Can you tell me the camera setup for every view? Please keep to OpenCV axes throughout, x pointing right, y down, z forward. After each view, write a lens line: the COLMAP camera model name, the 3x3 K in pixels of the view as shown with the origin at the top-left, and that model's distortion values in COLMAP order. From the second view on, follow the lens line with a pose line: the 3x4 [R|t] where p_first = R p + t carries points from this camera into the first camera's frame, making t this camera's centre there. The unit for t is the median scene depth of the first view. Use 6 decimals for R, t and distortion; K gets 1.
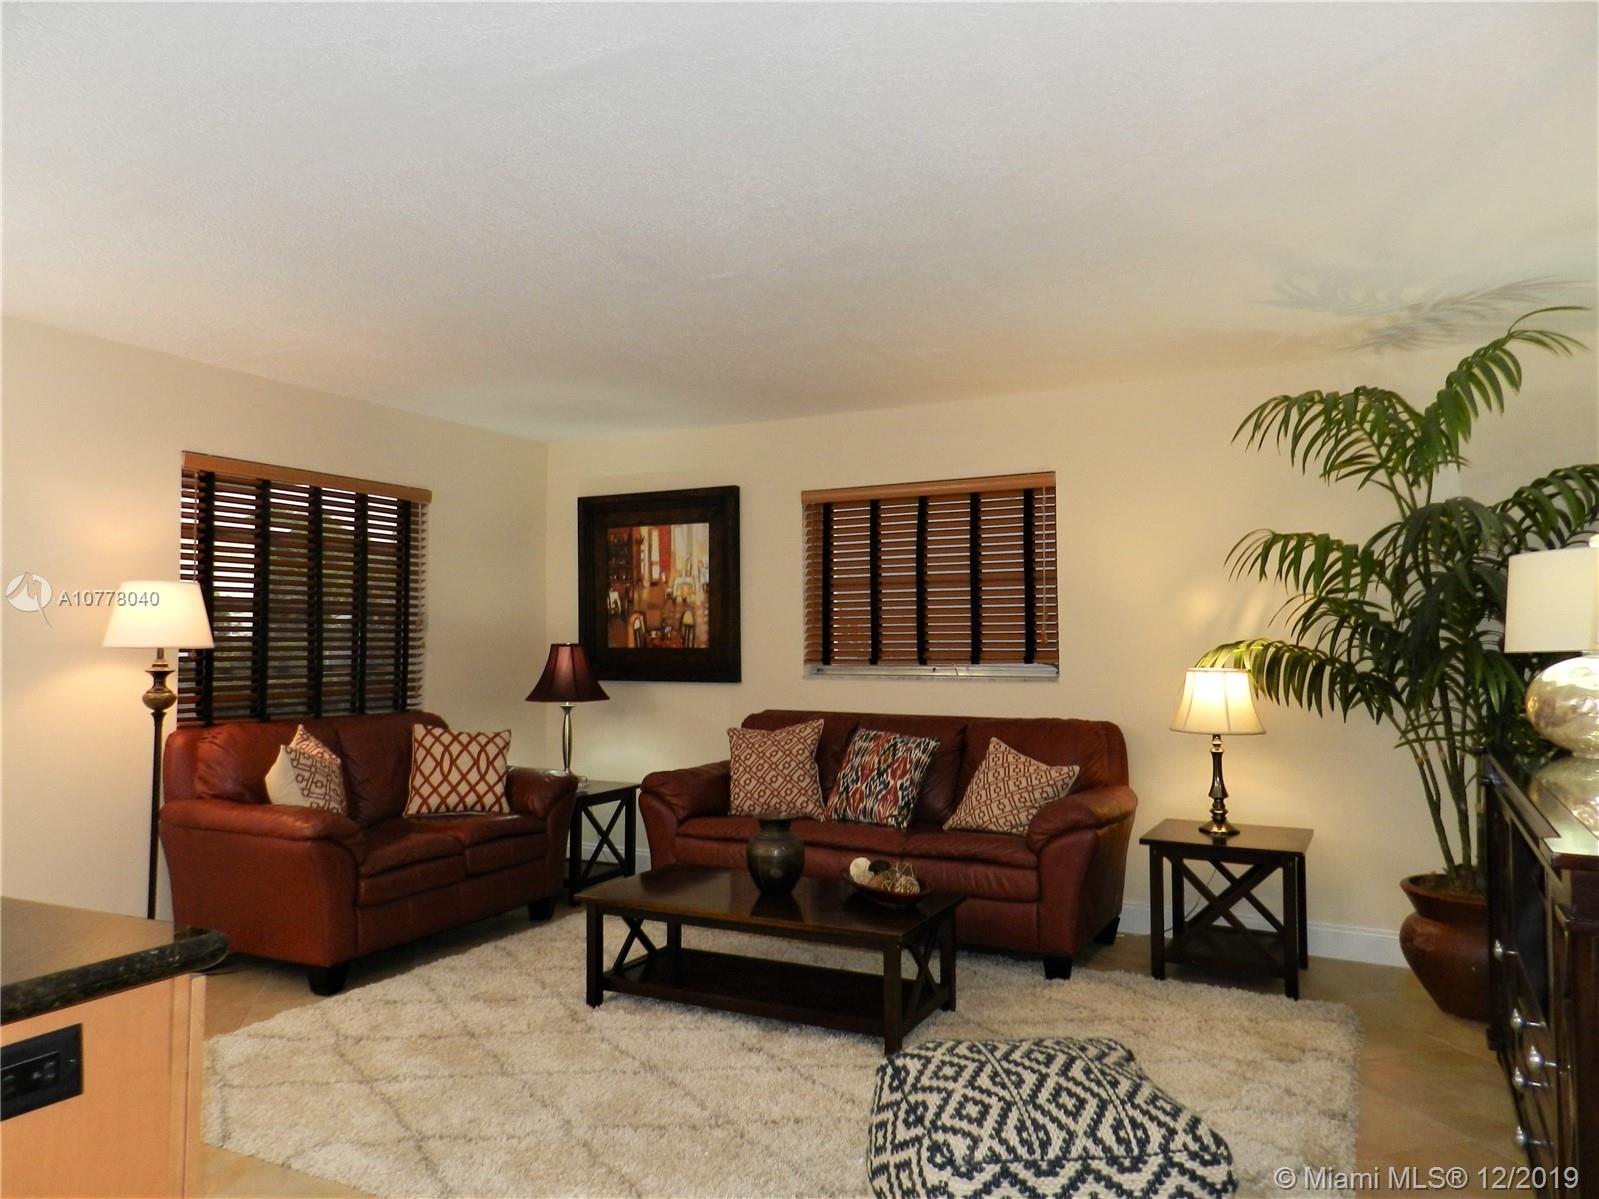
lens RADIAL K [[1121.5, 0, 807.4], [0, 1121.5, 601.0], [0, 0, 1]] dist [0.008516, -0.001702]
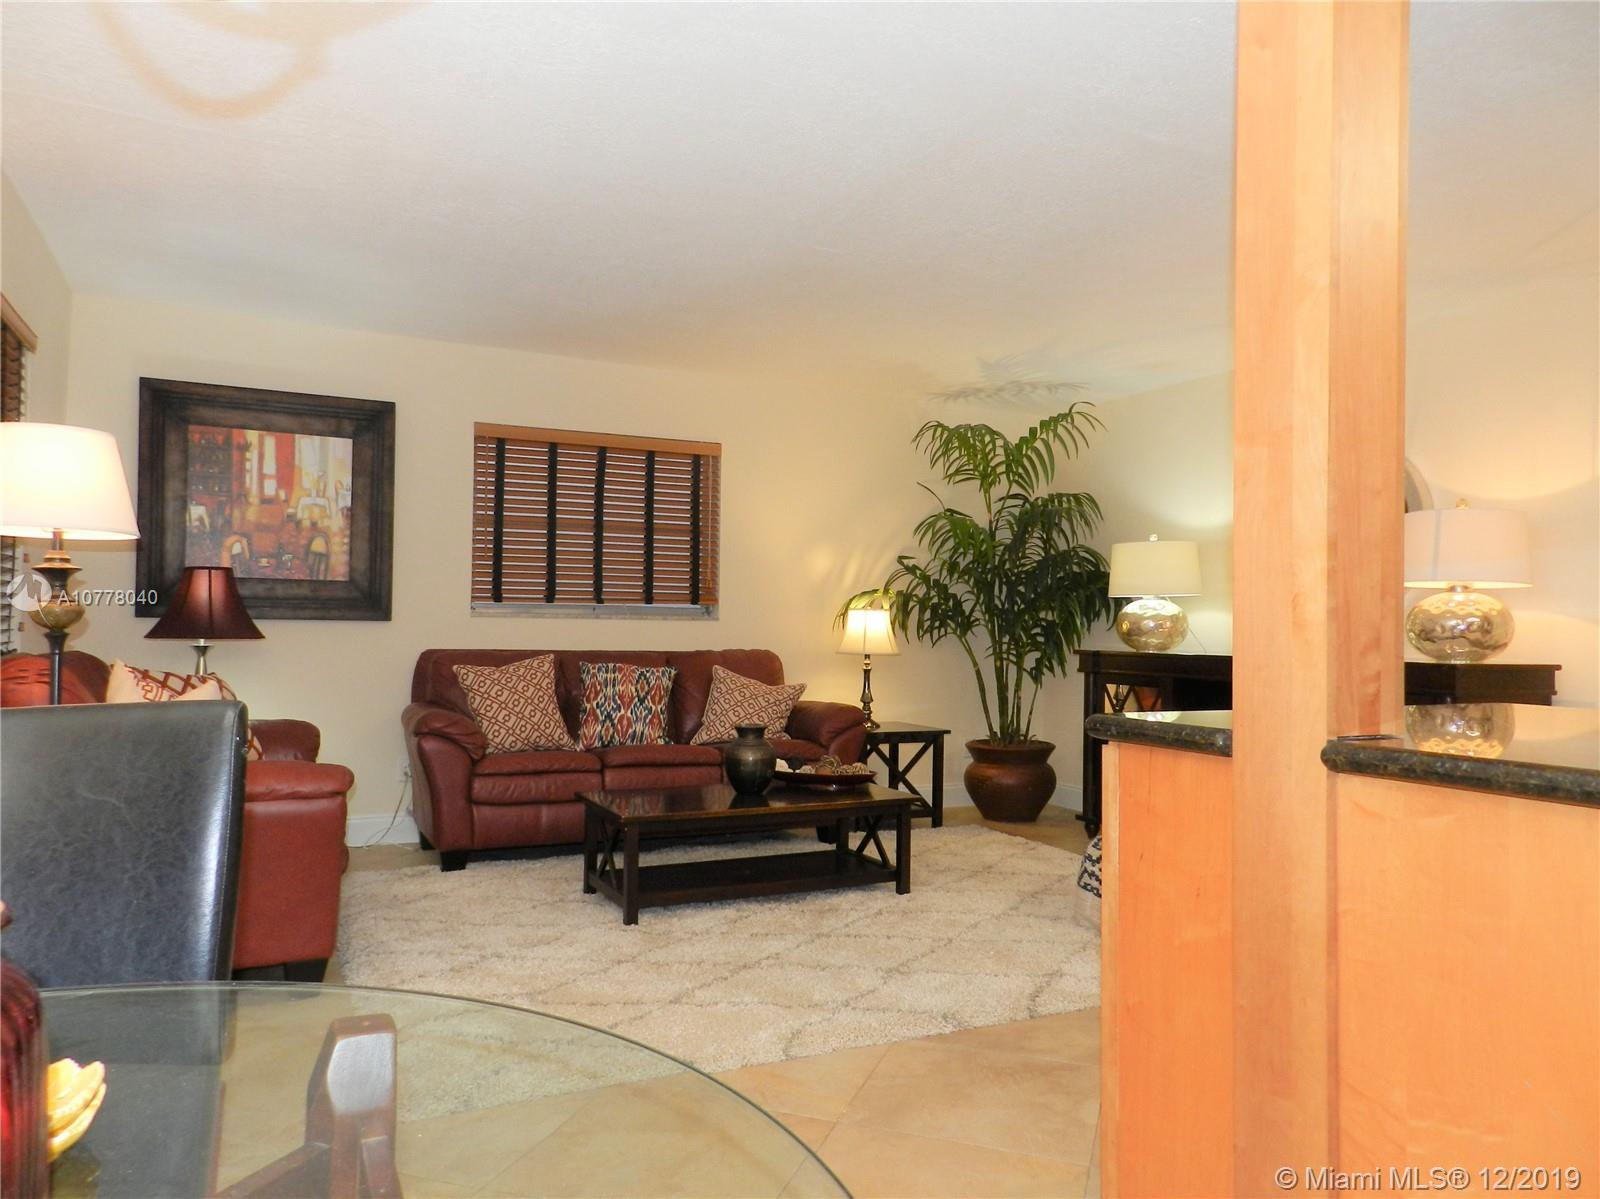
lens RADIAL K [[1122.2, 0, 807.4], [0, 1122.2, 600.5], [0, 0, 1]] dist [0.008516, -0.001702]
pose [[0.589304, 0.030241, 0.807345, -0.614486], [-0.046246, 0.998923, -0.003660, 0.045802], [-0.806587, -0.035179, 0.590068, 0.196824]]
